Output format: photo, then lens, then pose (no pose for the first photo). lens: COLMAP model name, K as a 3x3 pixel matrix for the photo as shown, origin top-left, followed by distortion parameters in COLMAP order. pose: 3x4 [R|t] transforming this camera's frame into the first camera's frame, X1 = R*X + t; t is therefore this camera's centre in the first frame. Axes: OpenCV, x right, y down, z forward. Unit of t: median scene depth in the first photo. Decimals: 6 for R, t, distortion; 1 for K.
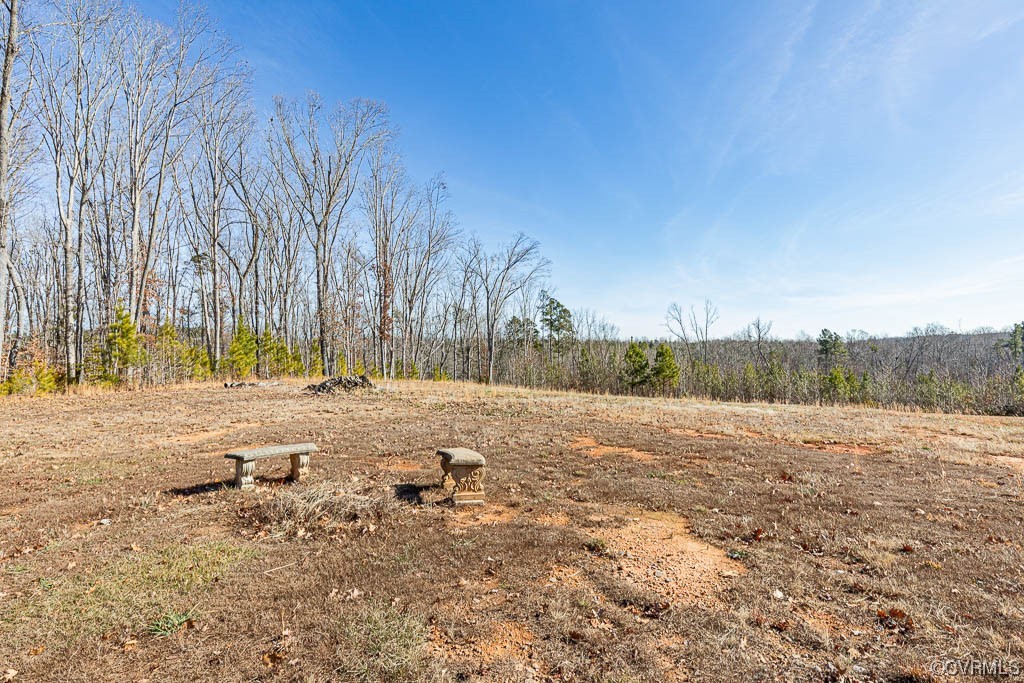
lens RADIAL K [[506.5, 0, 512.7], [0, 506.5, 364.4], [0, 0, 1]] dist [0.020342, -0.000648]
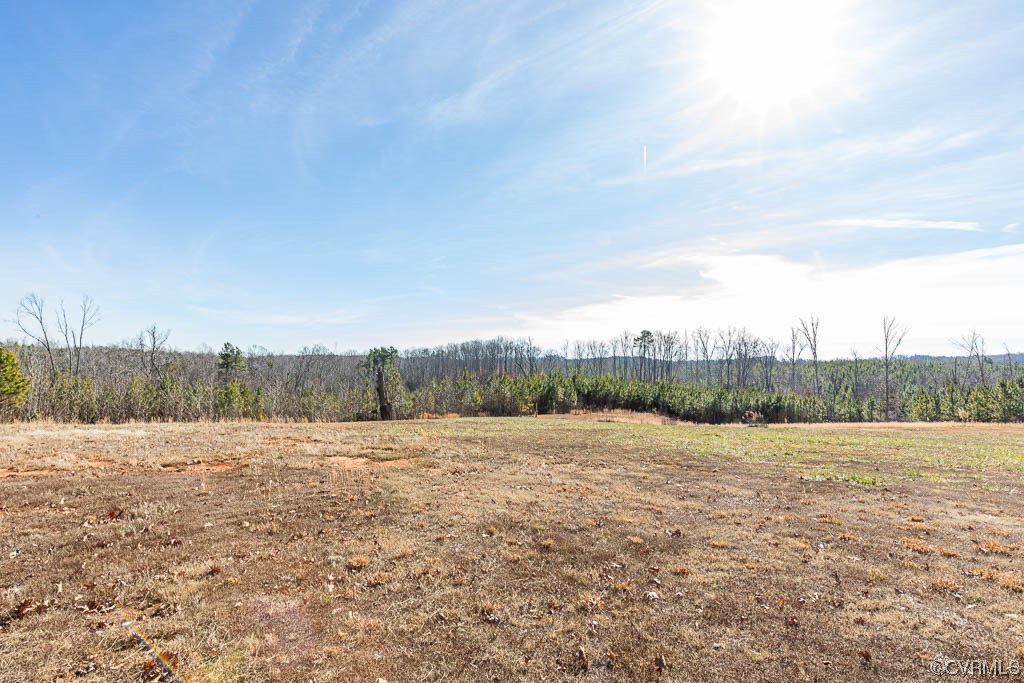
lens RADIAL K [[506.5, 0, 512.7], [0, 506.5, 364.4], [0, 0, 1]] dist [0.020342, -0.000648]
pose [[0.552130, 0.035740, 0.832991, 0.150240], [-0.014118, 0.999338, -0.033519, -0.003602], [-0.833638, 0.006747, 0.552270, -0.005470]]
